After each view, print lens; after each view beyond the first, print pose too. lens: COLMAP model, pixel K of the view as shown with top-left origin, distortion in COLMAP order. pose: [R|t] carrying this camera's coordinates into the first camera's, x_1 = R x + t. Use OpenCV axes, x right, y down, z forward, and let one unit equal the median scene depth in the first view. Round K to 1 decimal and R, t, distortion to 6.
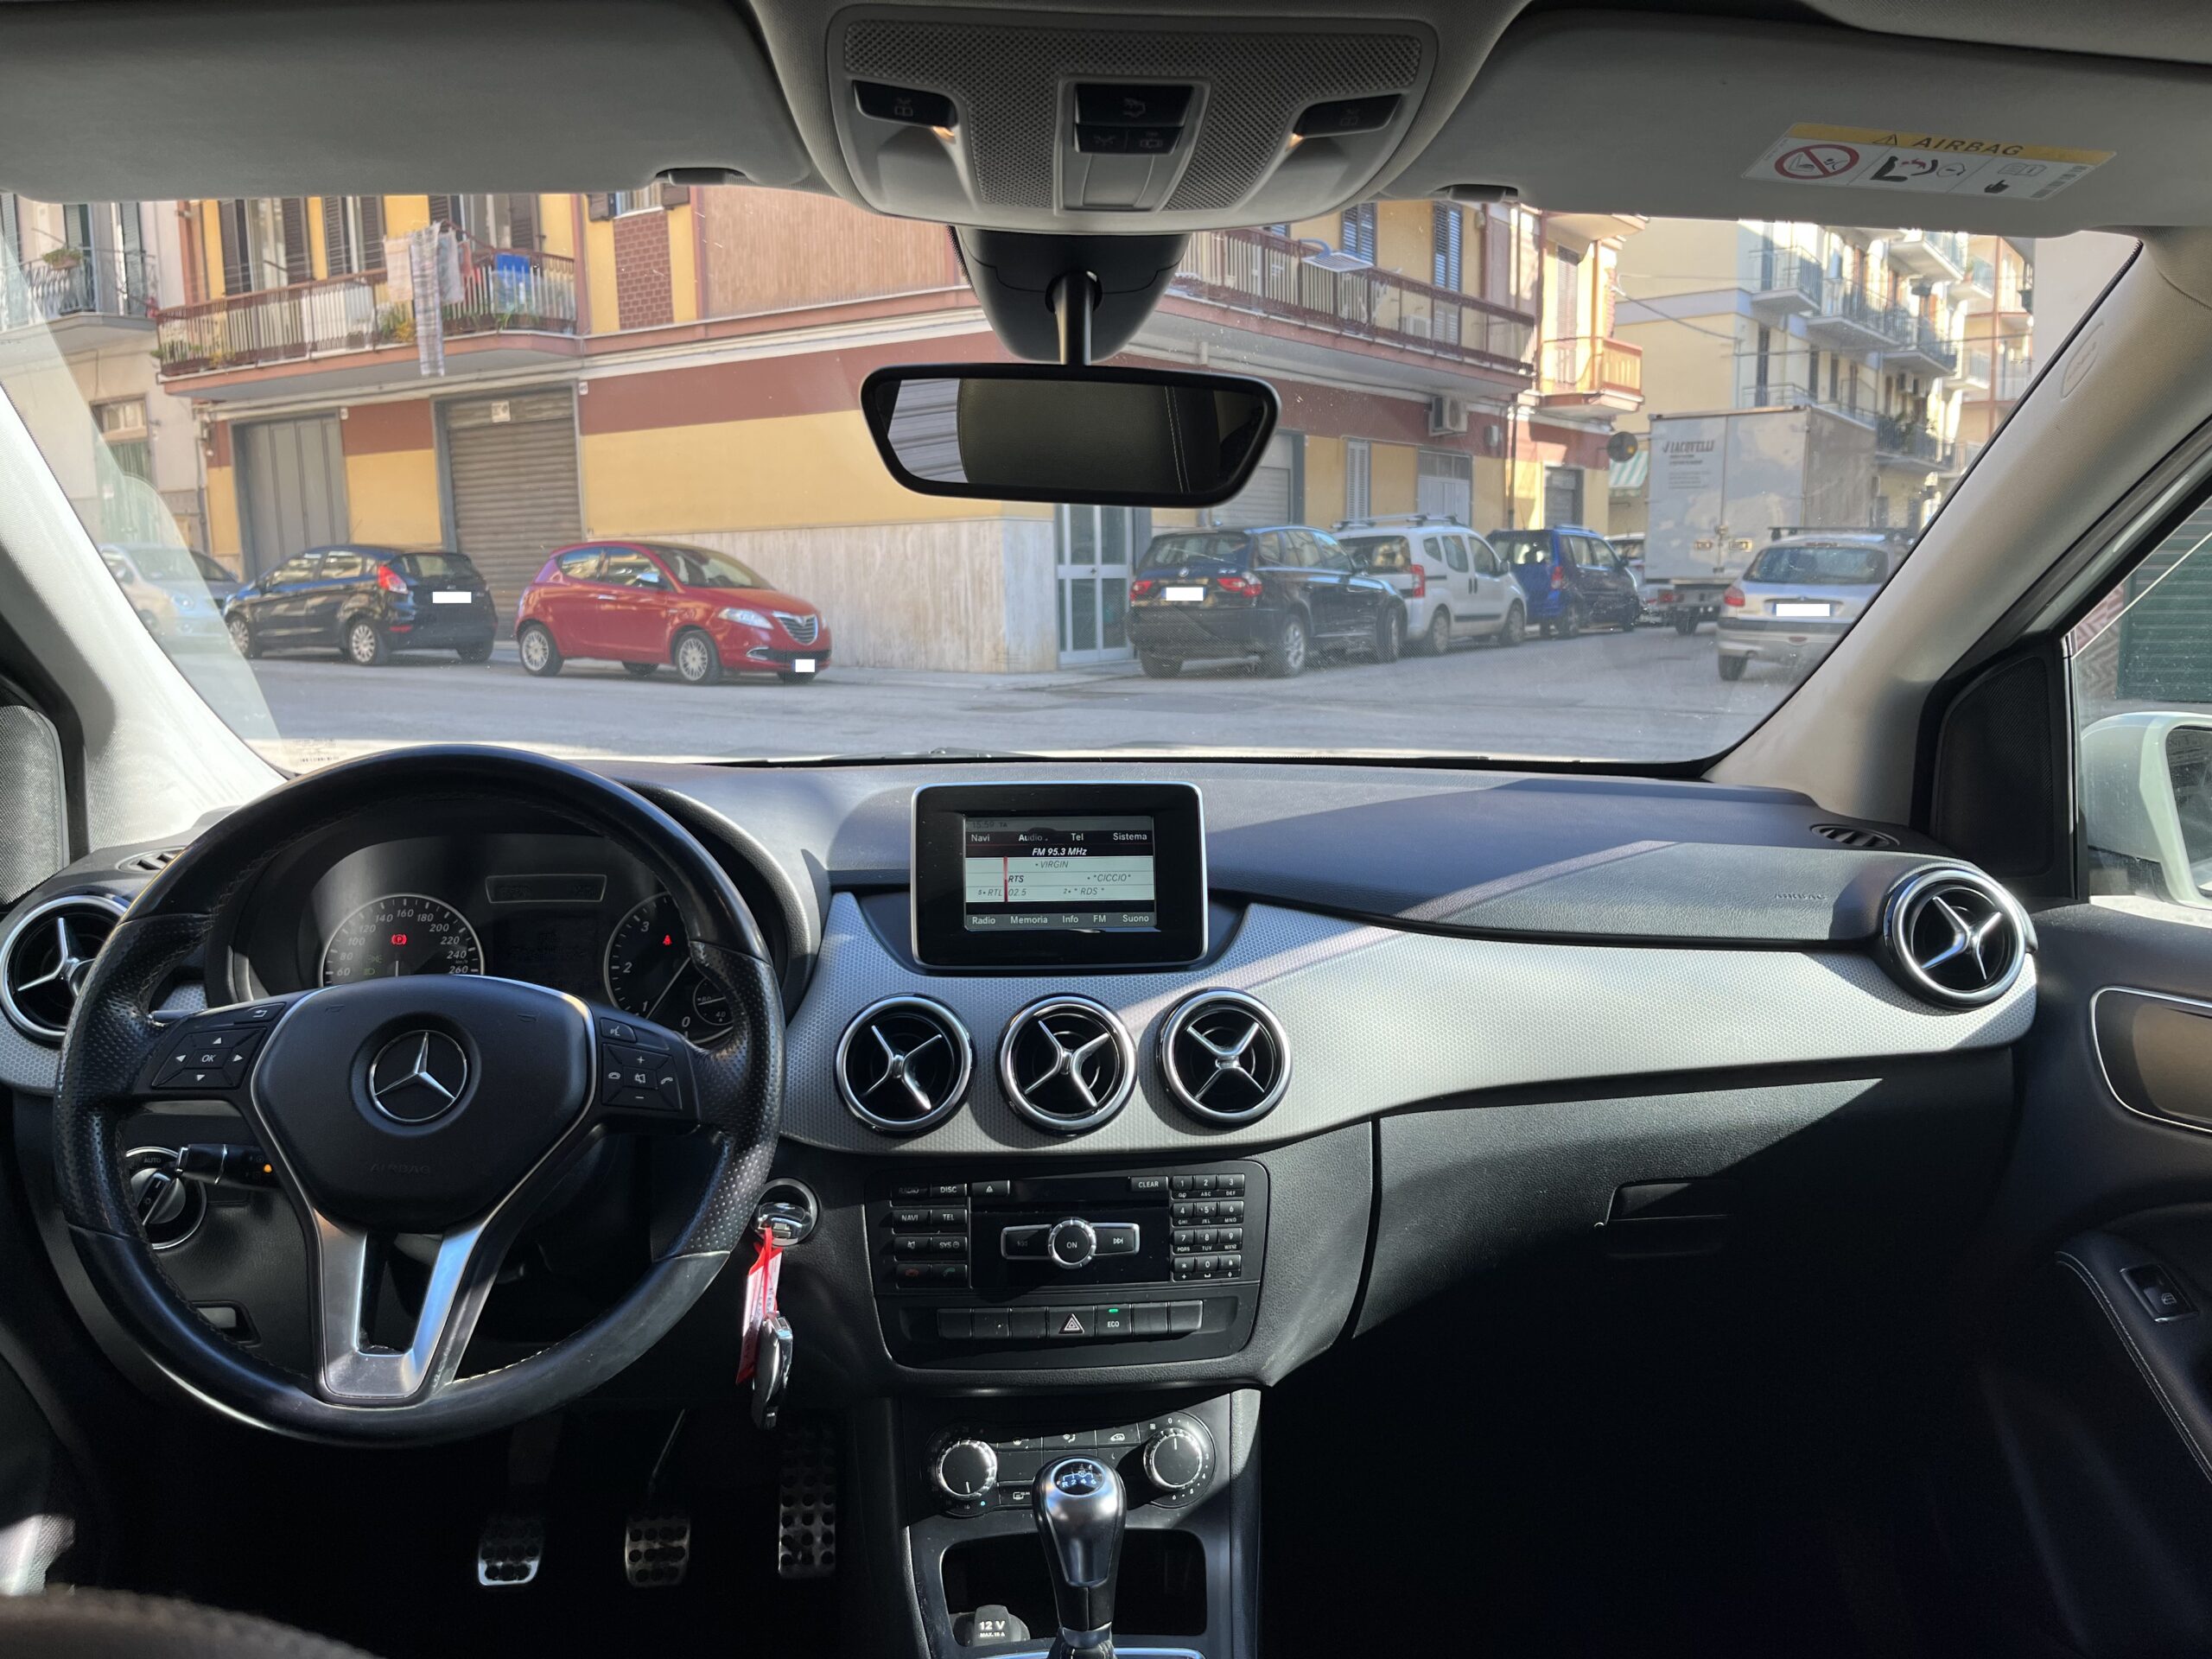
lens RADIAL K [[1693.5, 0, 1092.0], [0, 1693.5, 821.7], [0, 0, 1]] dist [0.050784, -0.073150]
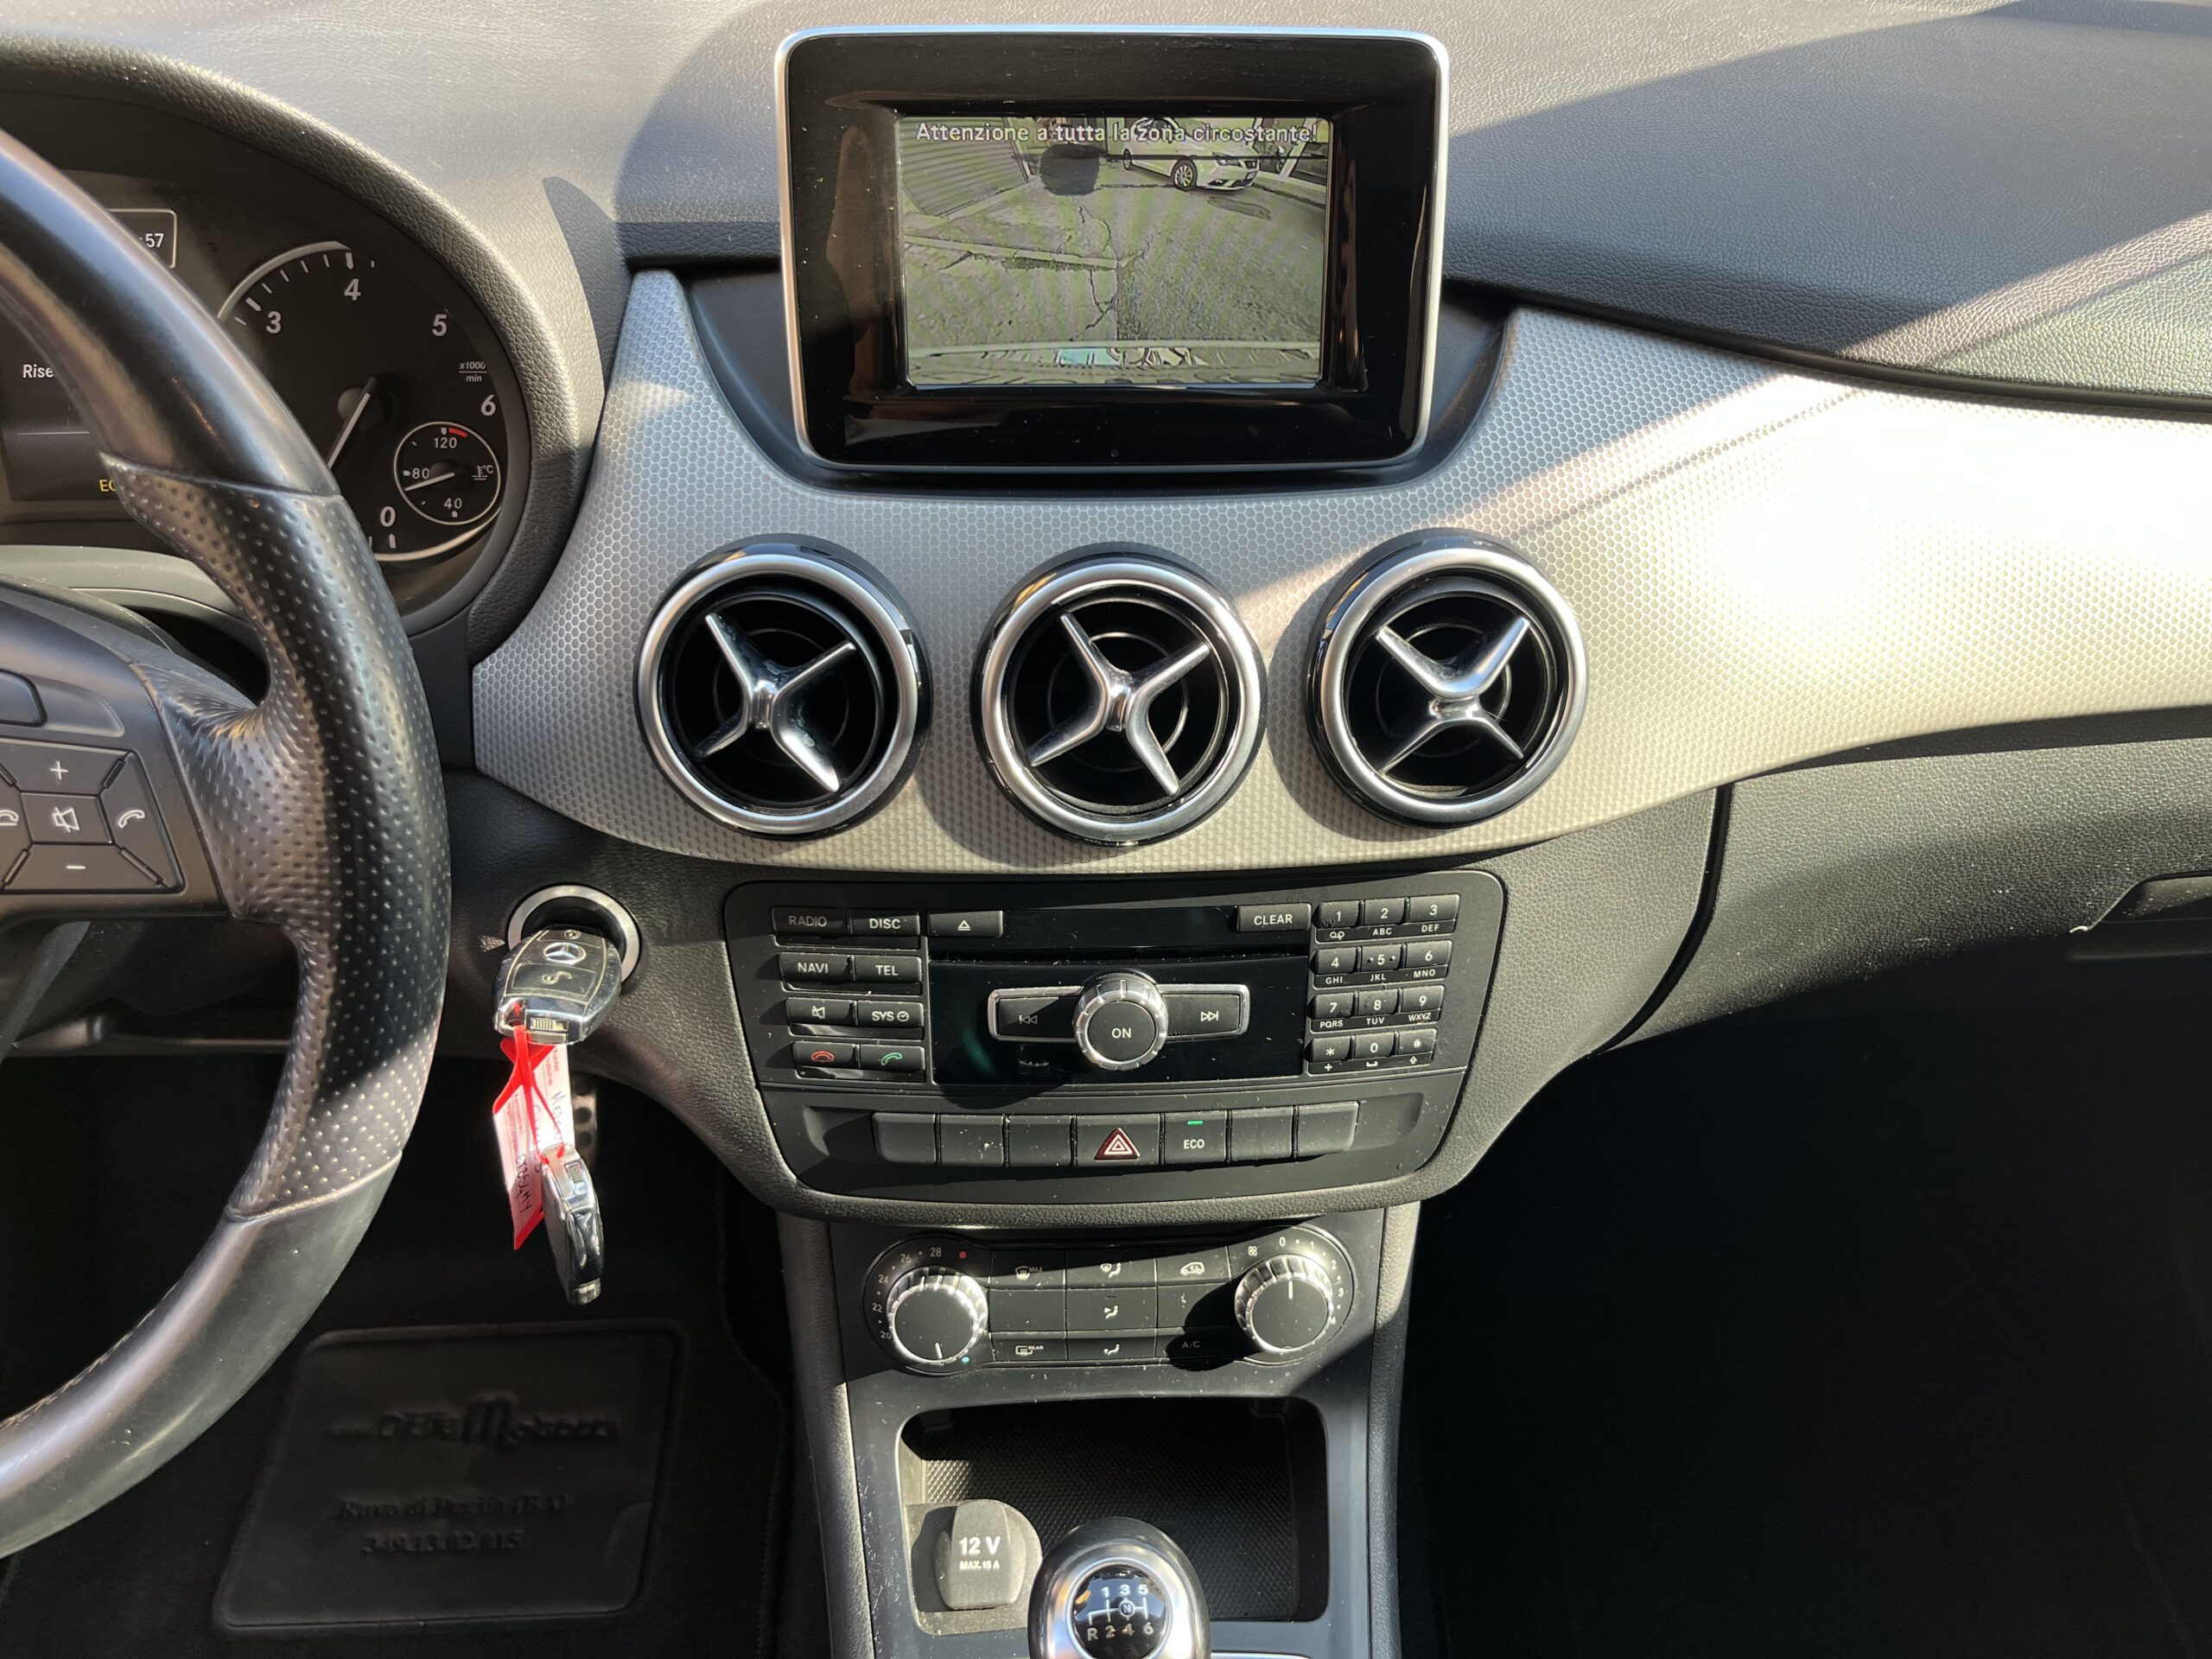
lens RADIAL K [[1693.5, 0, 1092.0], [0, 1693.5, 821.7], [0, 0, 1]] dist [0.050784, -0.073150]
pose [[0.998970, 0.032512, -0.031654, -0.005662], [-0.013127, 0.874826, 0.484260, -0.054379], [0.043436, -0.483346, 0.874351, 0.512989]]
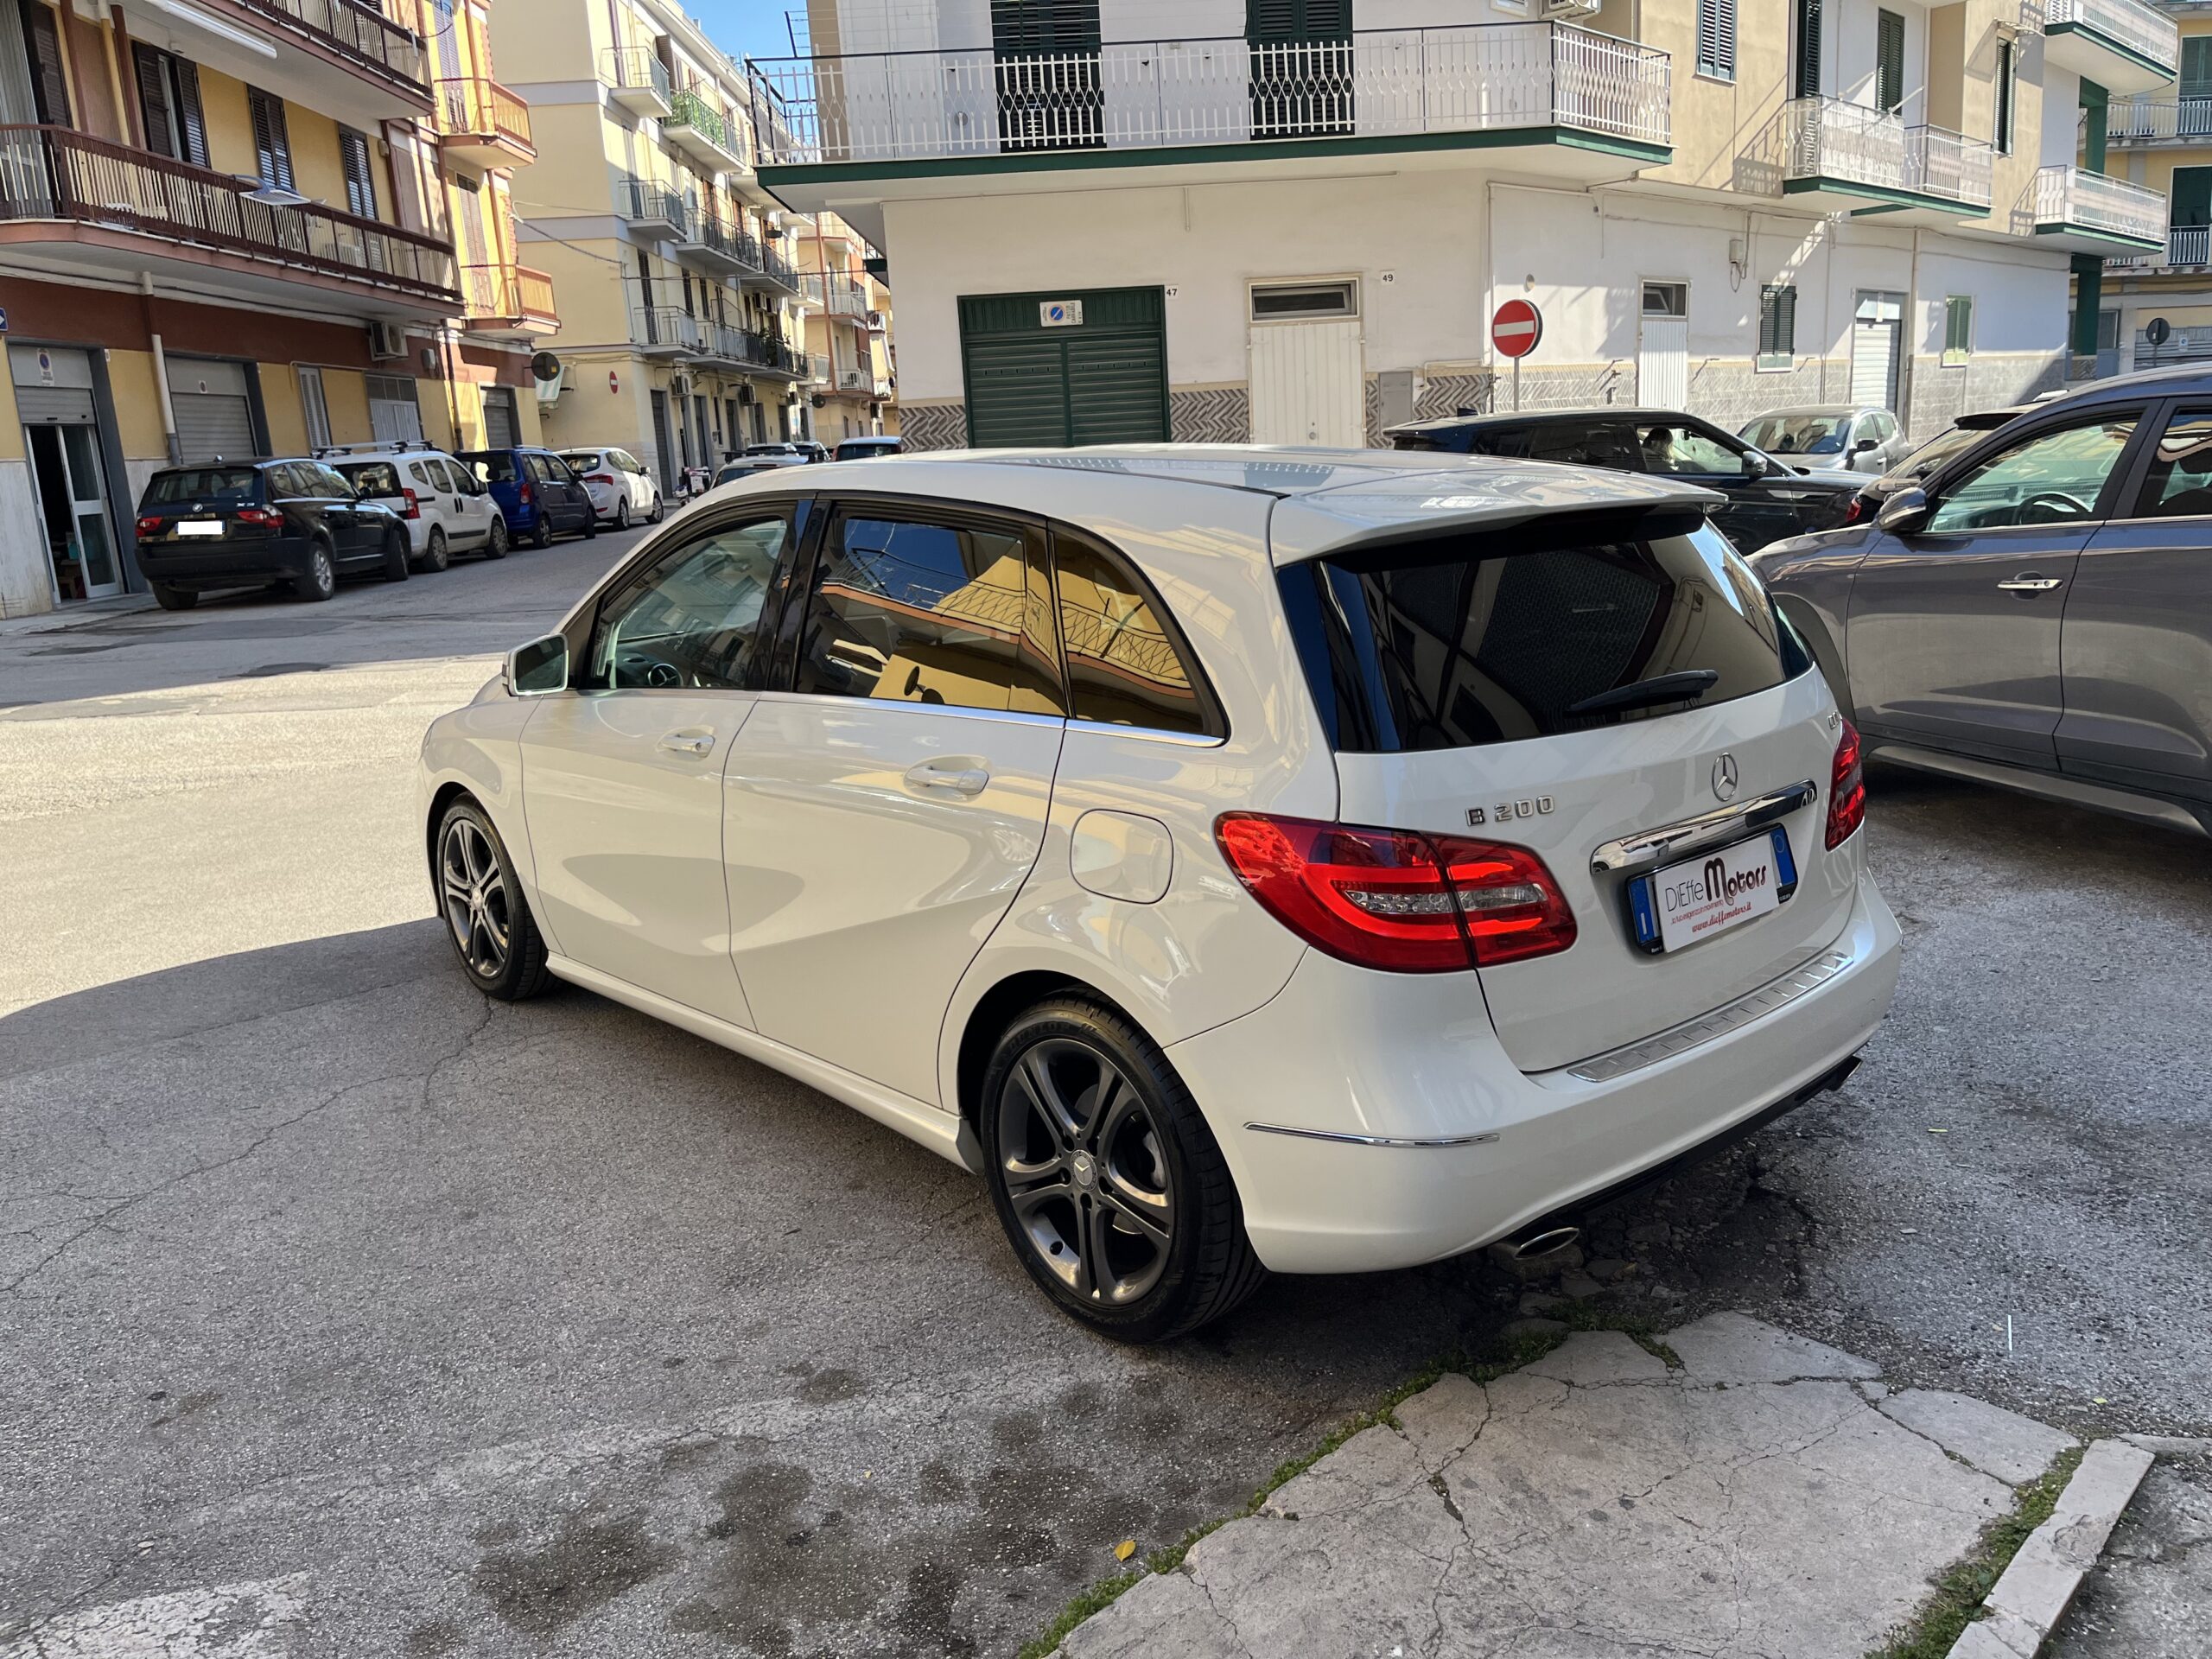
lens RADIAL K [[1698.1, 0, 1128.0], [0, 1698.1, 827.2], [0, 0, 1]] dist [0.055279, -0.068020]
pose [[0.797014, -0.157784, 0.582986, -0.118238], [0.121678, 0.987428, 0.100897, 0.008516], [-0.591577, -0.009480, 0.806193, -0.163530]]
